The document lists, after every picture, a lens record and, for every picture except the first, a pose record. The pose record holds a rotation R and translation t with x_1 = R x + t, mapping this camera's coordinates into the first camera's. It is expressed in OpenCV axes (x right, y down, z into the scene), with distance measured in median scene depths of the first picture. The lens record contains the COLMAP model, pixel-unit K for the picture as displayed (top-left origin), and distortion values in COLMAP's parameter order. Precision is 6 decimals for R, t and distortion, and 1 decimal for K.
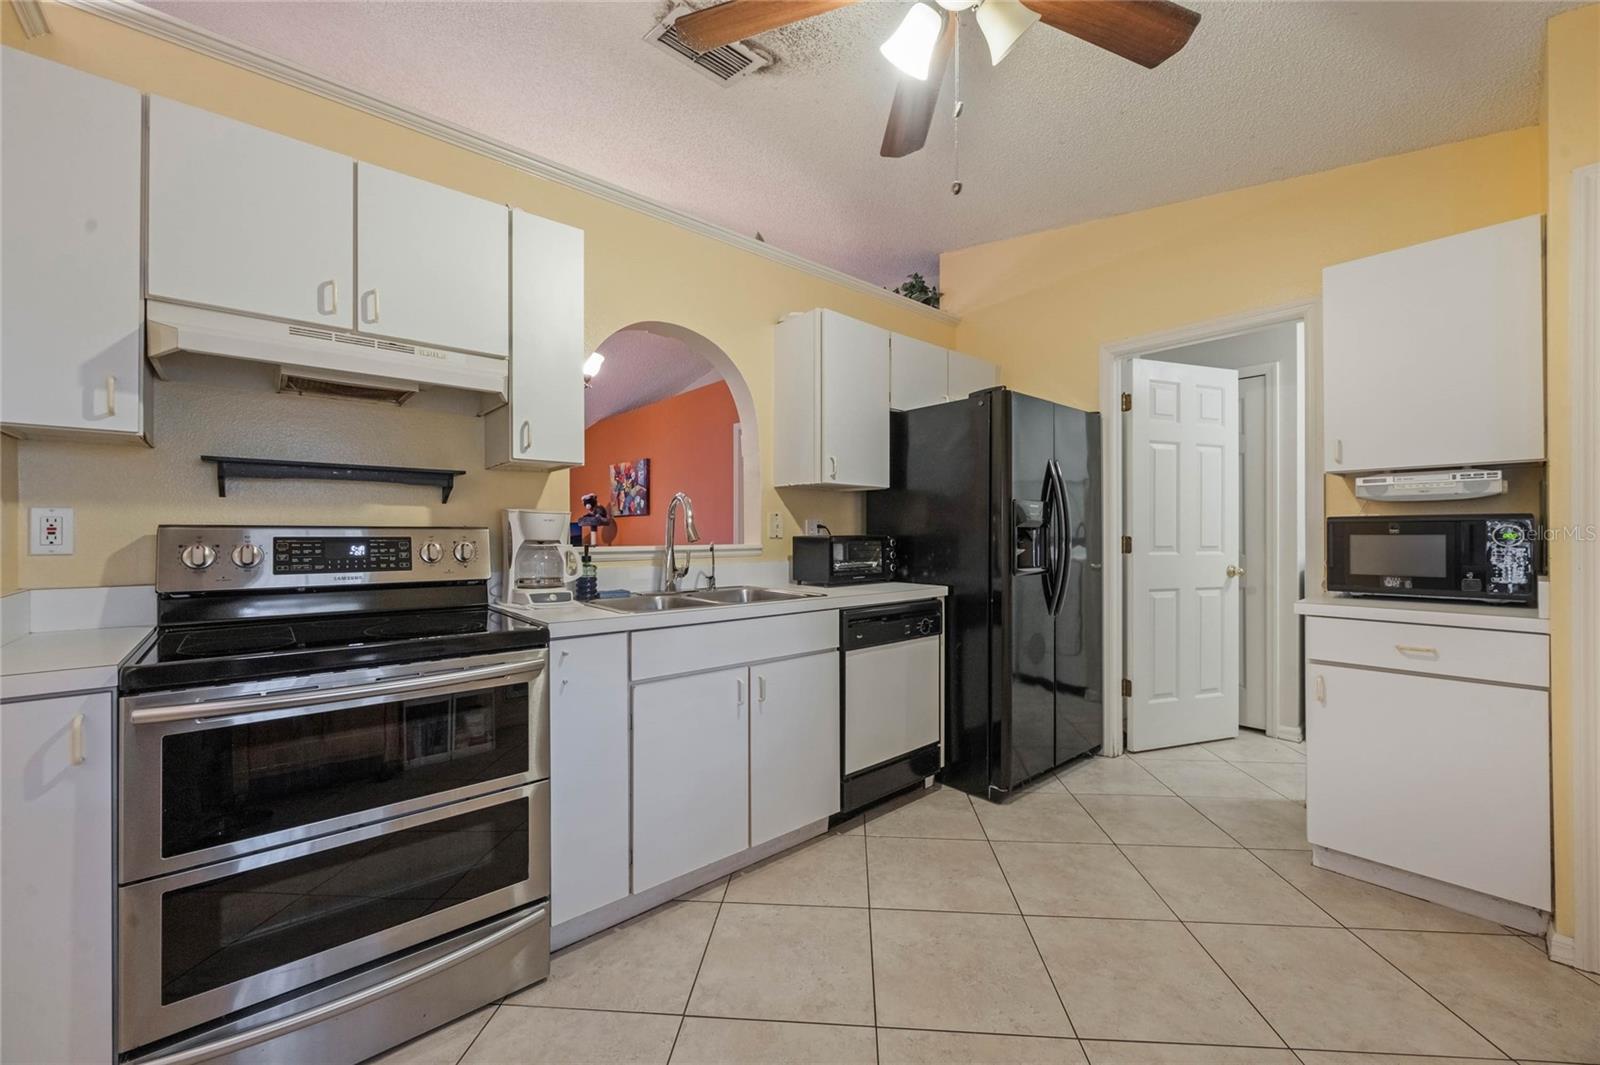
lens RADIAL K [[630.5, 0, 790.4], [0, 630.5, 533.2], [0, 0, 1]] dist [-0.000973, 0.000089]
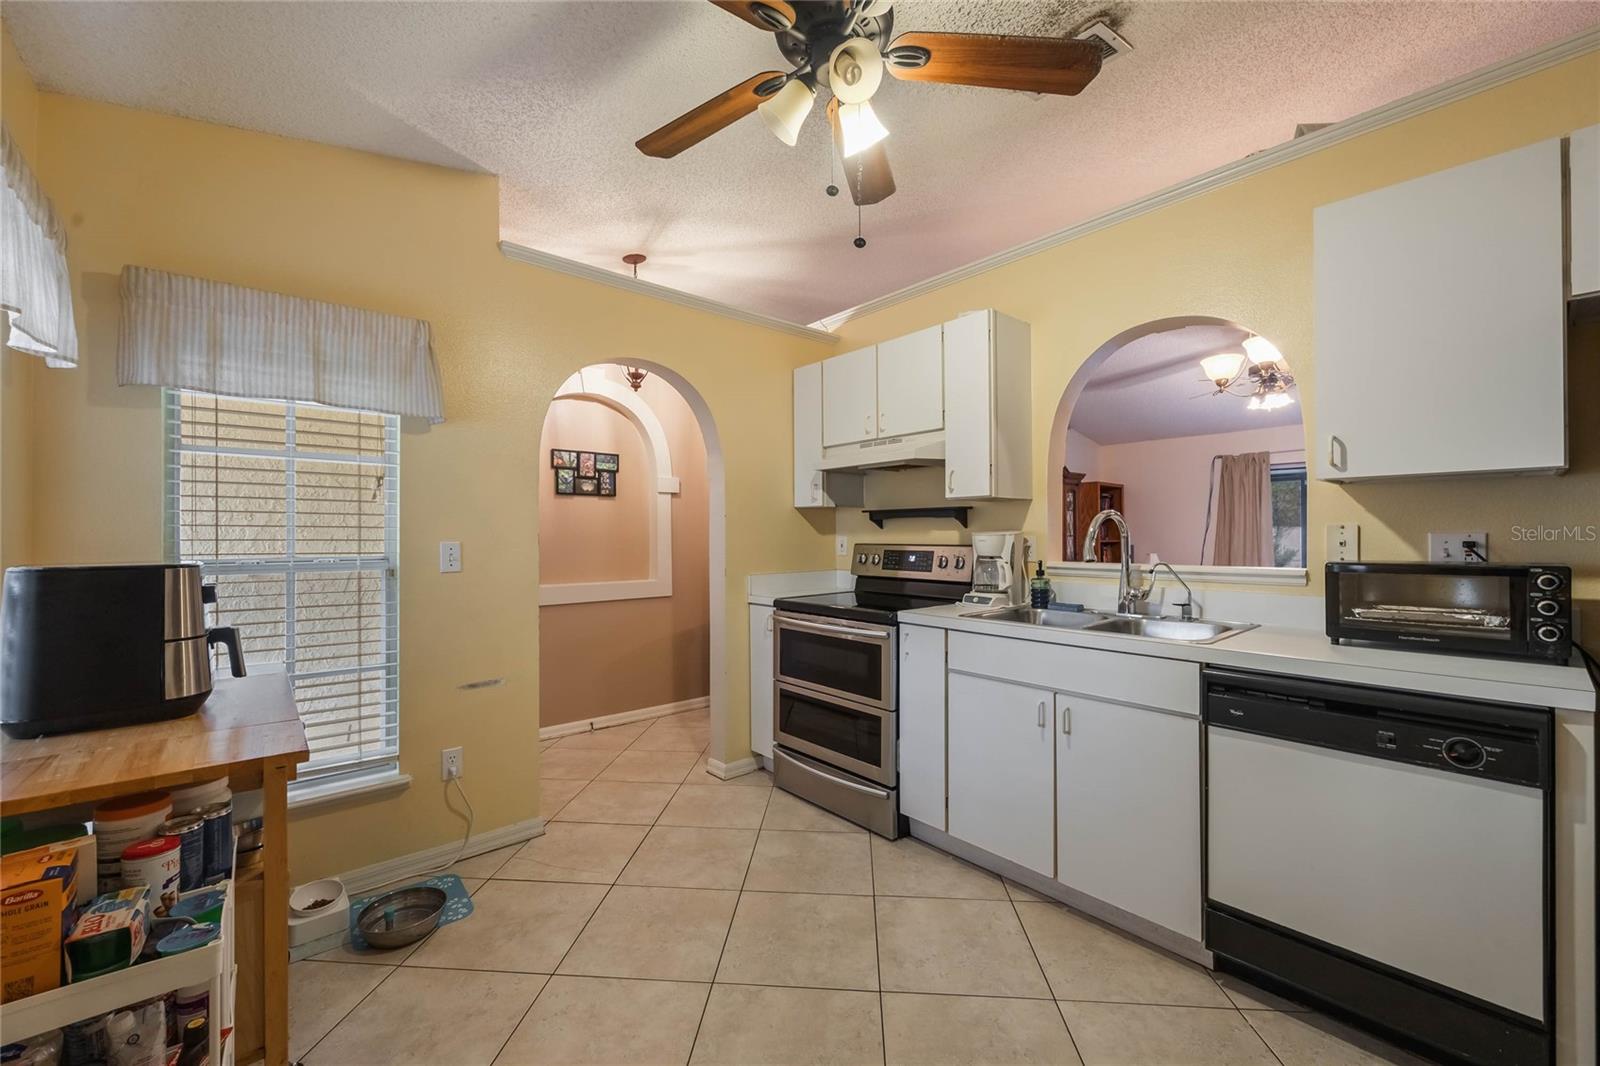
lens RADIAL K [[630.5, 0, 790.1], [0, 630.5, 534.9], [0, 0, 1]] dist [-0.000973, 0.000089]
pose [[-0.007499, -0.000164, -0.999972, 0.988442], [0.004076, 0.999992, -0.000195, -0.036184], [0.999964, -0.004078, -0.007498, 0.654731]]
